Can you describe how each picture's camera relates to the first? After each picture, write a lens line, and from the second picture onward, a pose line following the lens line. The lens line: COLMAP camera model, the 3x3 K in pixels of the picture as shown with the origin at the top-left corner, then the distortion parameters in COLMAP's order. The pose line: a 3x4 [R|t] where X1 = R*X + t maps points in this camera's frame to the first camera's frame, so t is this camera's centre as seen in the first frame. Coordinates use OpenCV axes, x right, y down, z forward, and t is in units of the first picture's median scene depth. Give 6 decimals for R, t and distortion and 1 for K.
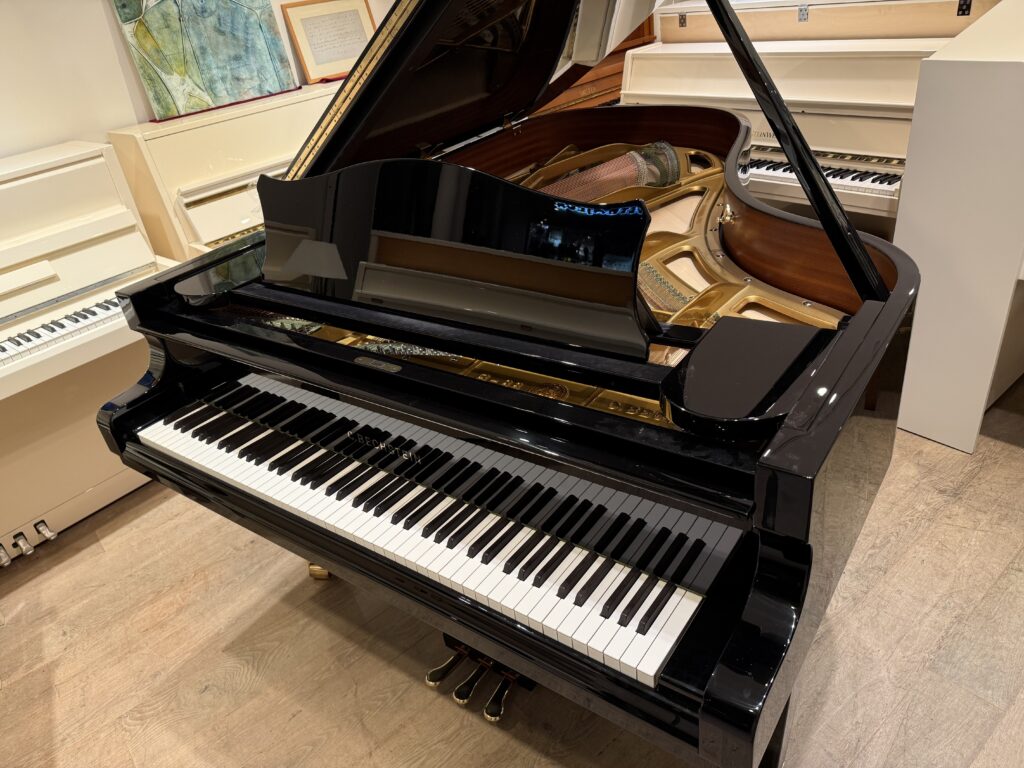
lens RADIAL K [[733.0, 0, 513.9], [0, 733.0, 386.6], [0, 0, 1]] dist [-0.010946, -0.009537]
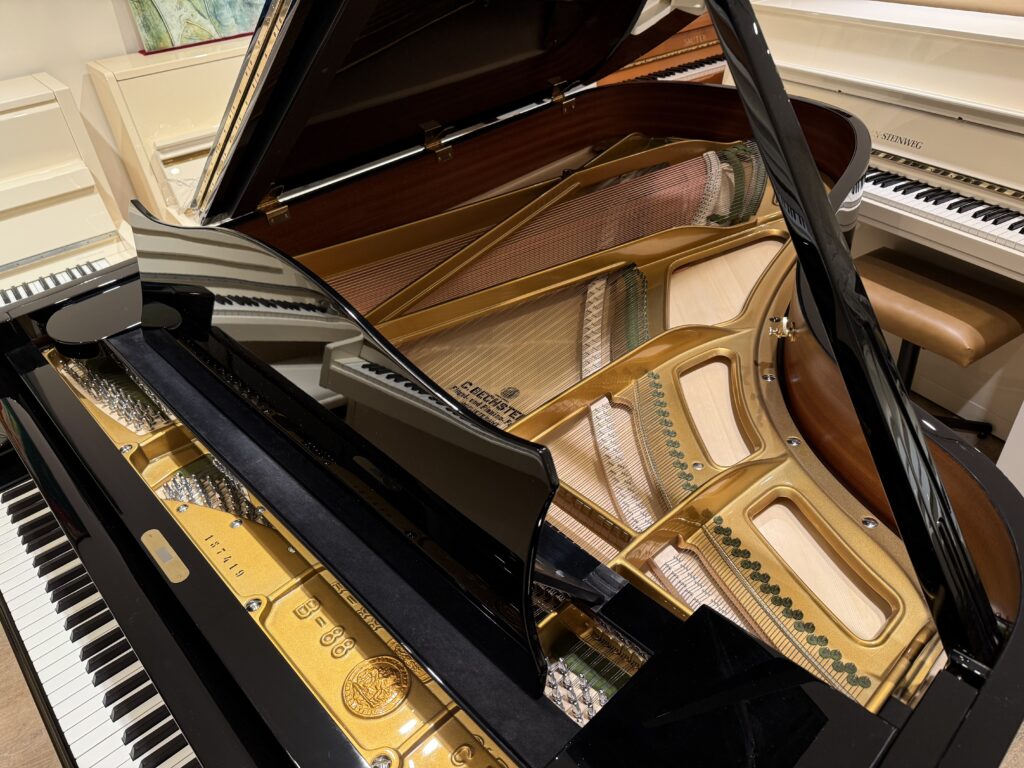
lens RADIAL K [[733.0, 0, 515.7], [0, 733.0, 386.3], [0, 0, 1]] dist [-0.010946, -0.009537]
pose [[0.981385, 0.145550, -0.125294, 0.091512], [-0.129766, 0.983496, 0.126083, -0.149237], [0.141578, -0.107477, 0.984075, 0.195965]]
